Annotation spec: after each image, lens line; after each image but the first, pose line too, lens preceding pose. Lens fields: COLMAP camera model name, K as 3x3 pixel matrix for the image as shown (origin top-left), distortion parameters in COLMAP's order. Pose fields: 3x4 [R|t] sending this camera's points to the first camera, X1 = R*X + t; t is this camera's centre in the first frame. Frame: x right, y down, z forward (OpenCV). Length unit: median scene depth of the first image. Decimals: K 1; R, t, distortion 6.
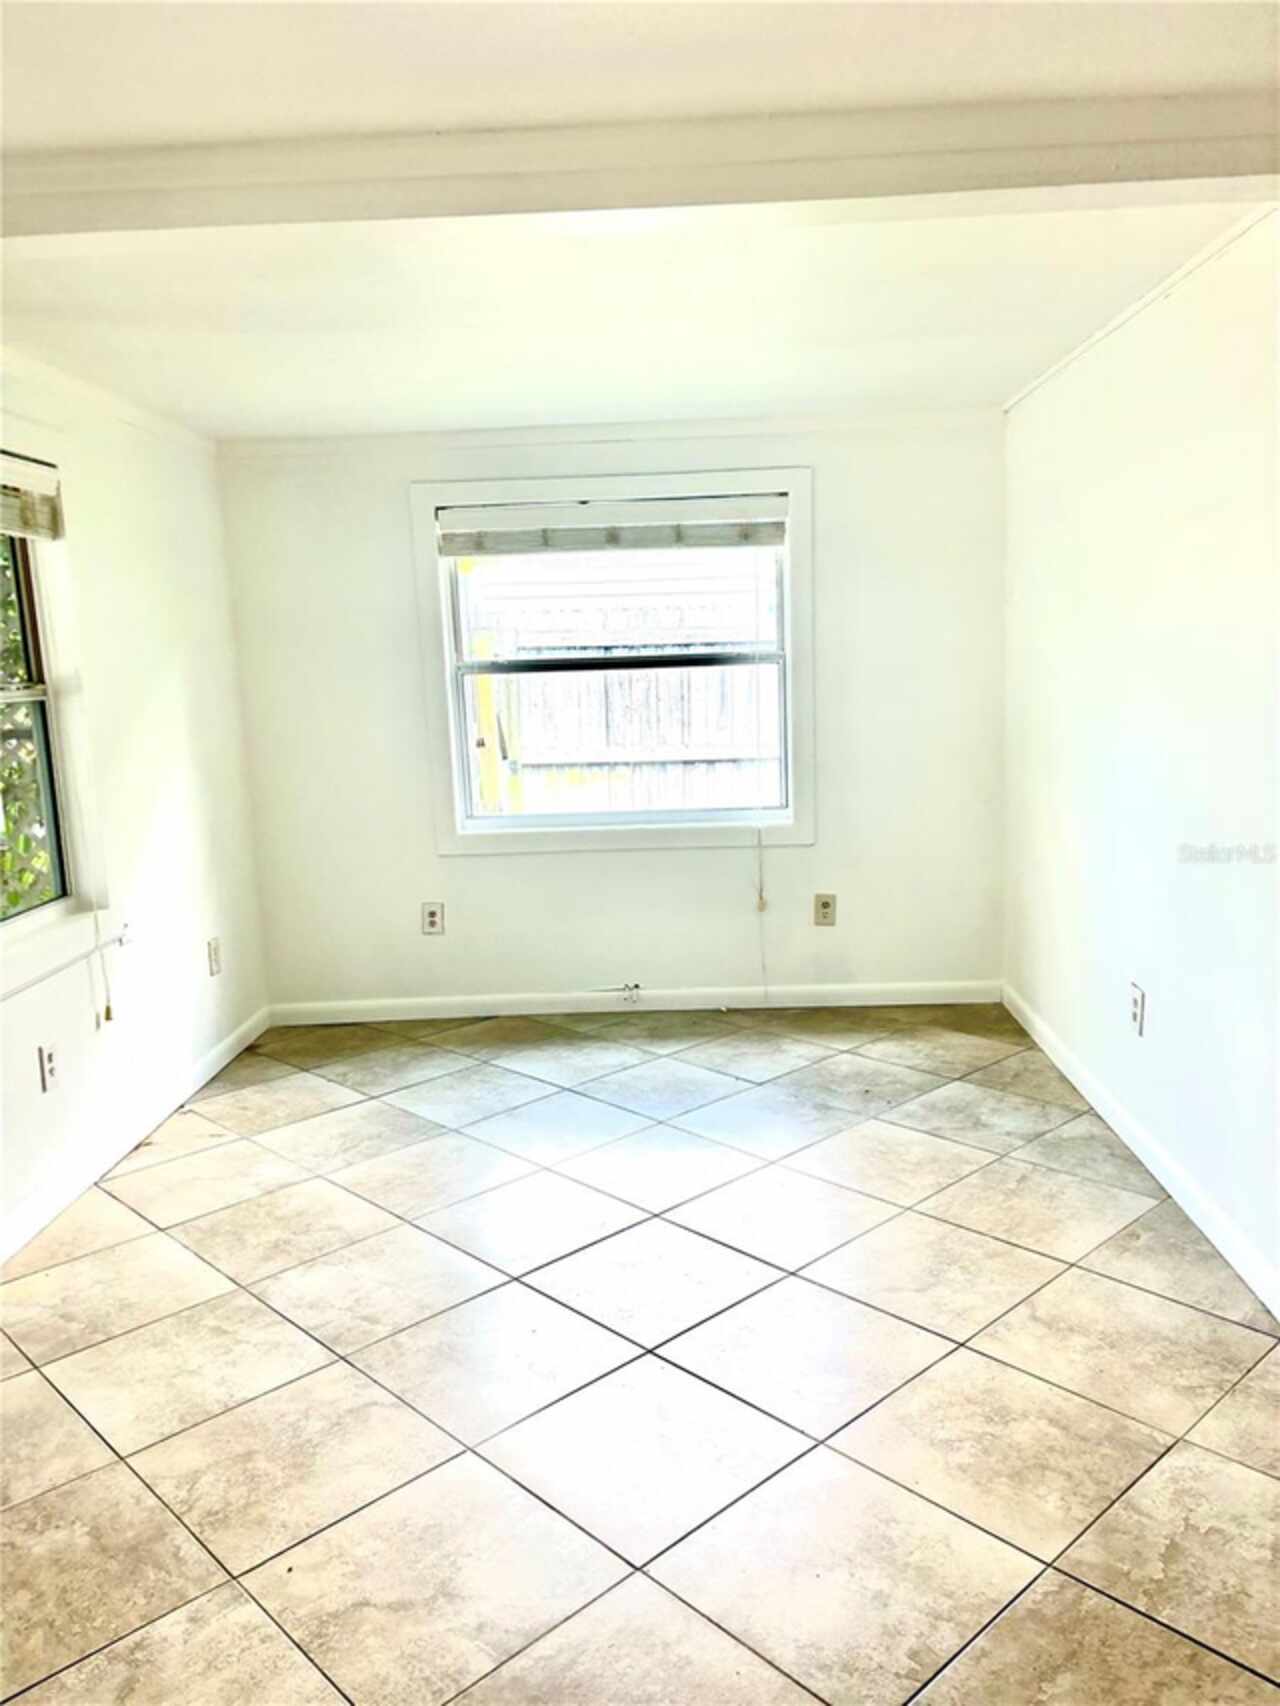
lens RADIAL K [[1329.9, 0, 634.7], [0, 1329.9, 881.3], [0, 0, 1]] dist [0.124526, -0.198614]
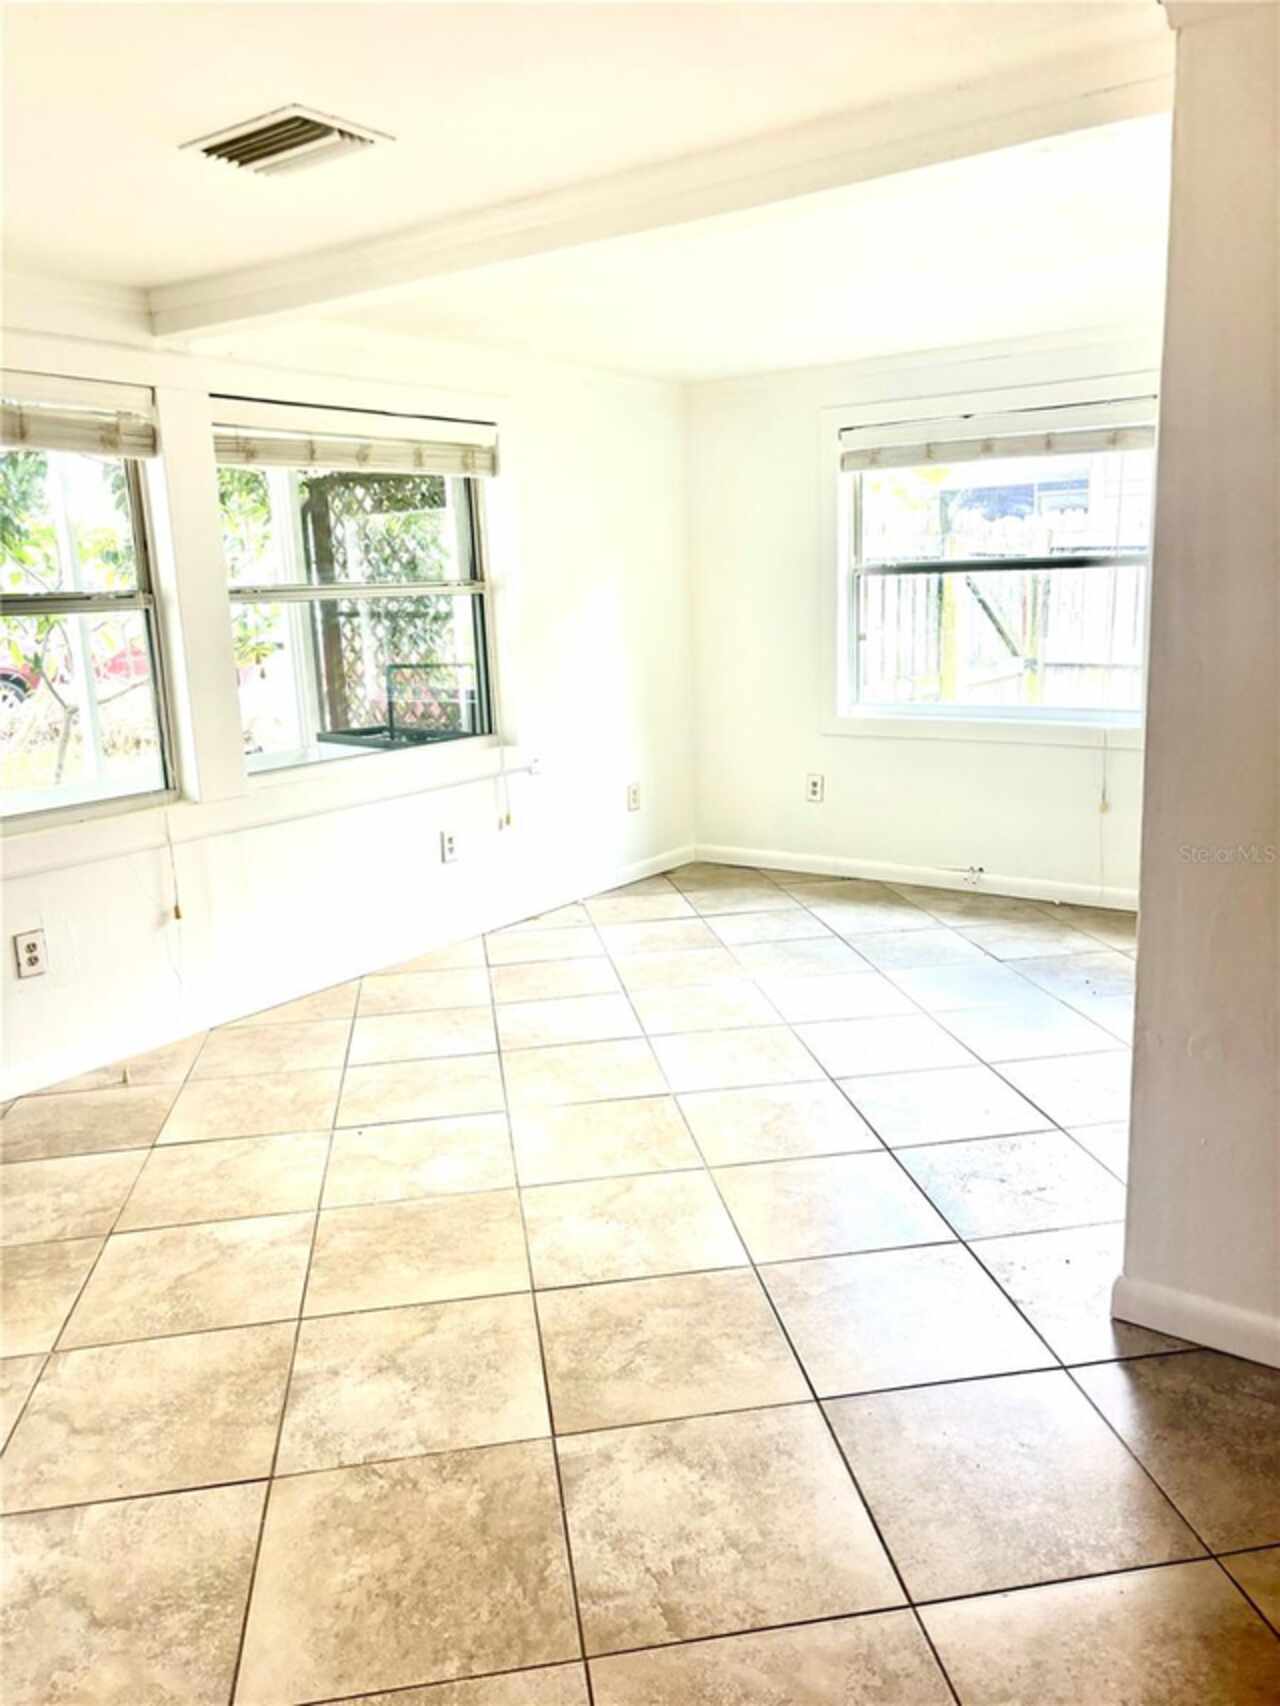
lens RADIAL K [[1329.9, 0, 634.7], [0, 1329.9, 881.3], [0, 0, 1]] dist [0.124526, -0.198614]
pose [[0.823815, 0.141215, -0.548987, 0.394431], [-0.099135, 0.989439, 0.105750, 0.000834], [0.558122, -0.032695, 0.829114, -0.067963]]
